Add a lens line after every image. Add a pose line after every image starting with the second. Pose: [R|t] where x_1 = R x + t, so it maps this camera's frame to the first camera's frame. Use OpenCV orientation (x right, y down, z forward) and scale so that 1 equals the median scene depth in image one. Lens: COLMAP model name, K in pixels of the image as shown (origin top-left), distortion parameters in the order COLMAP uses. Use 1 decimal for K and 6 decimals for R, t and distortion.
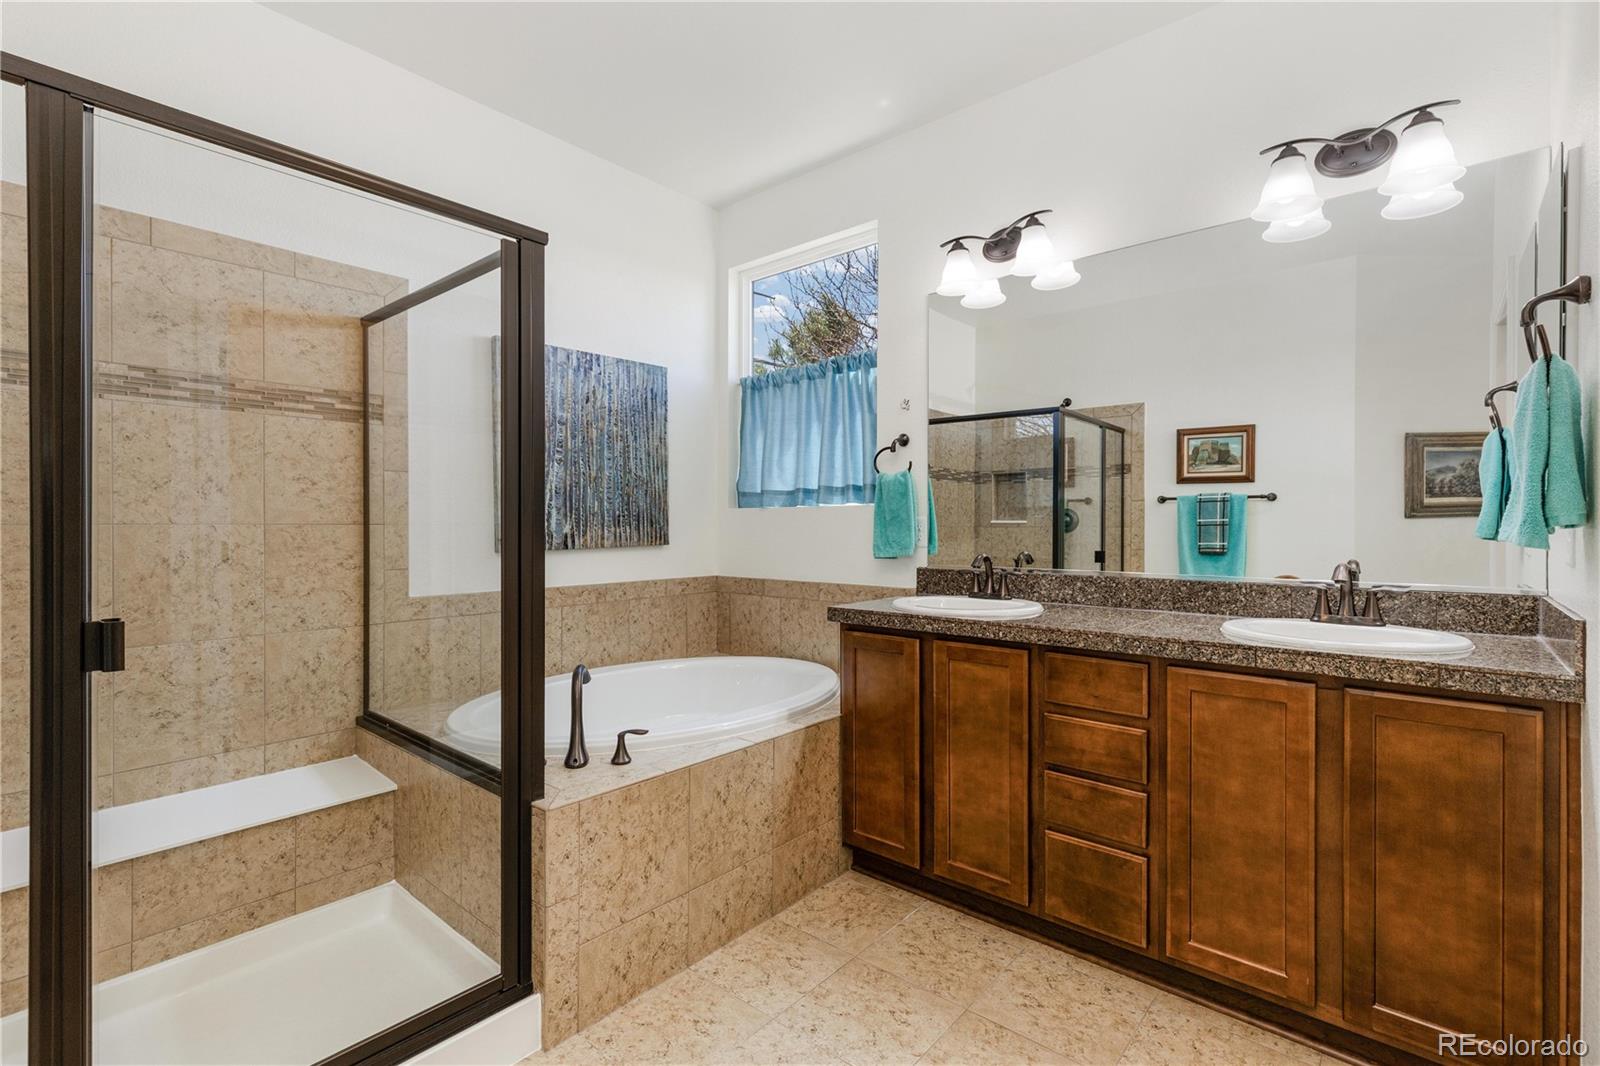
lens RADIAL K [[733.6, 0, 795.2], [0, 733.6, 530.4], [0, 0, 1]] dist [0.013000, -0.002185]
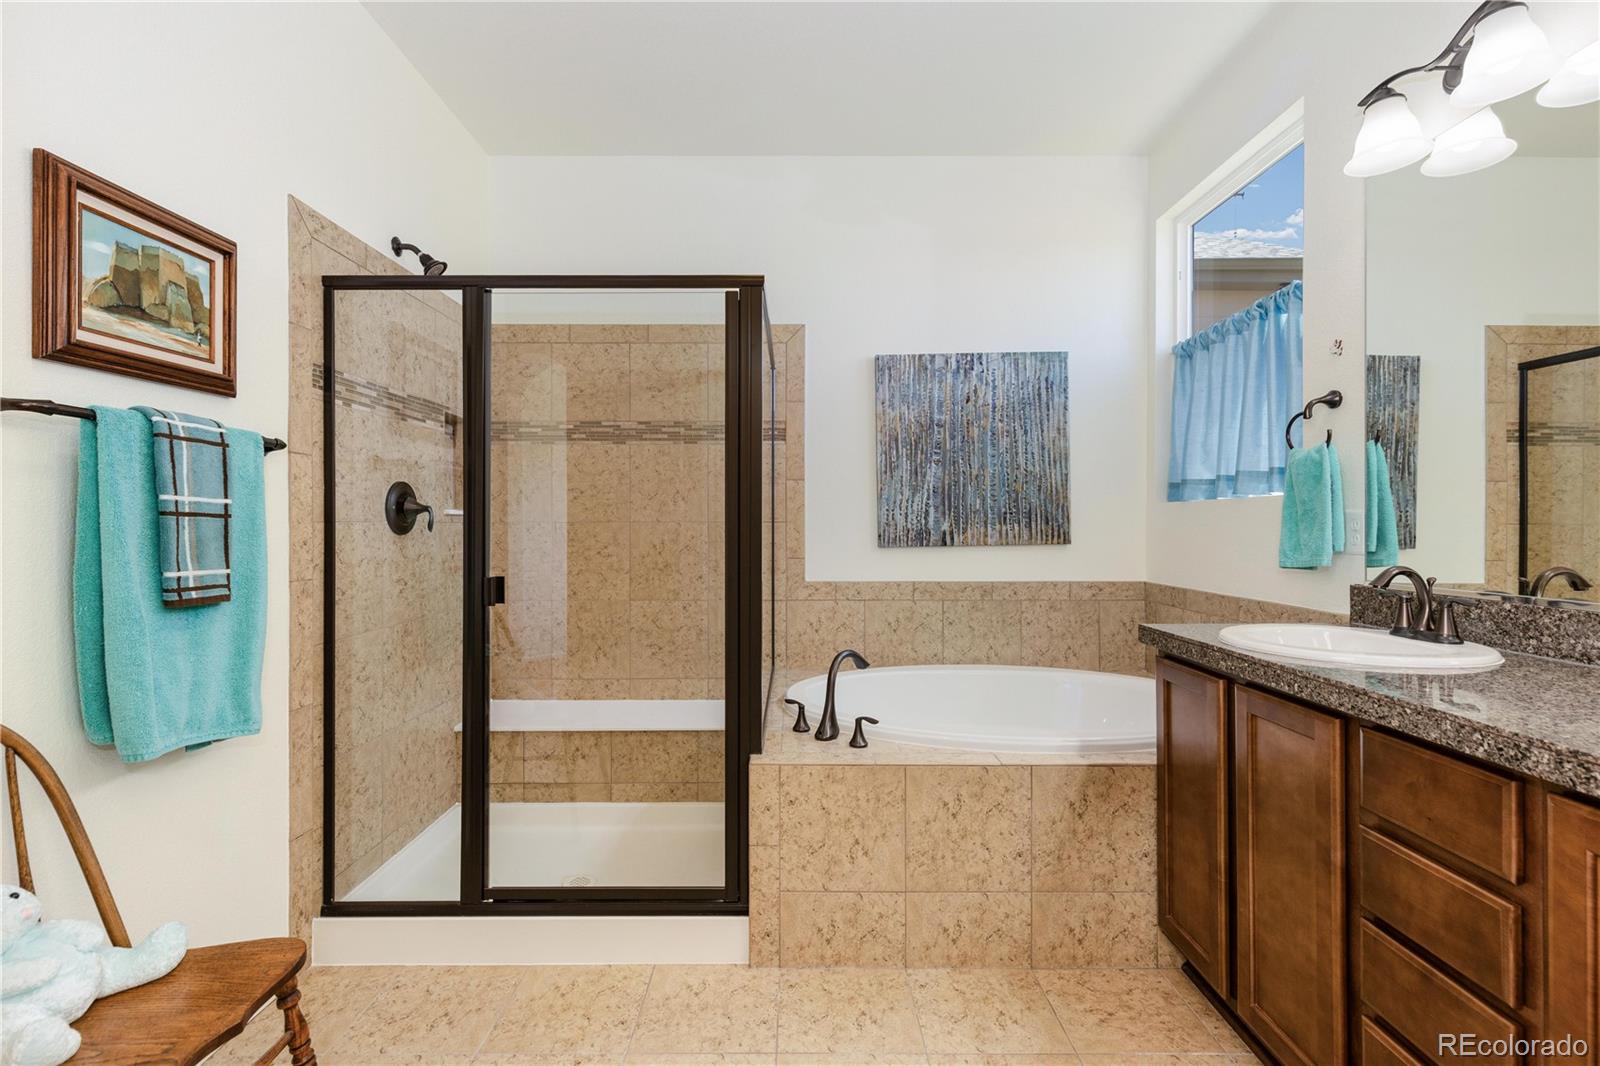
lens RADIAL K [[733.6, 0, 792.3], [0, 733.6, 522.3], [0, 0, 1]] dist [0.013000, -0.002185]
pose [[0.651179, -0.001555, -0.758923, 0.380868], [-0.005232, 0.999965, -0.006538, 0.000253], [0.758906, 0.008228, 0.651148, 0.175676]]
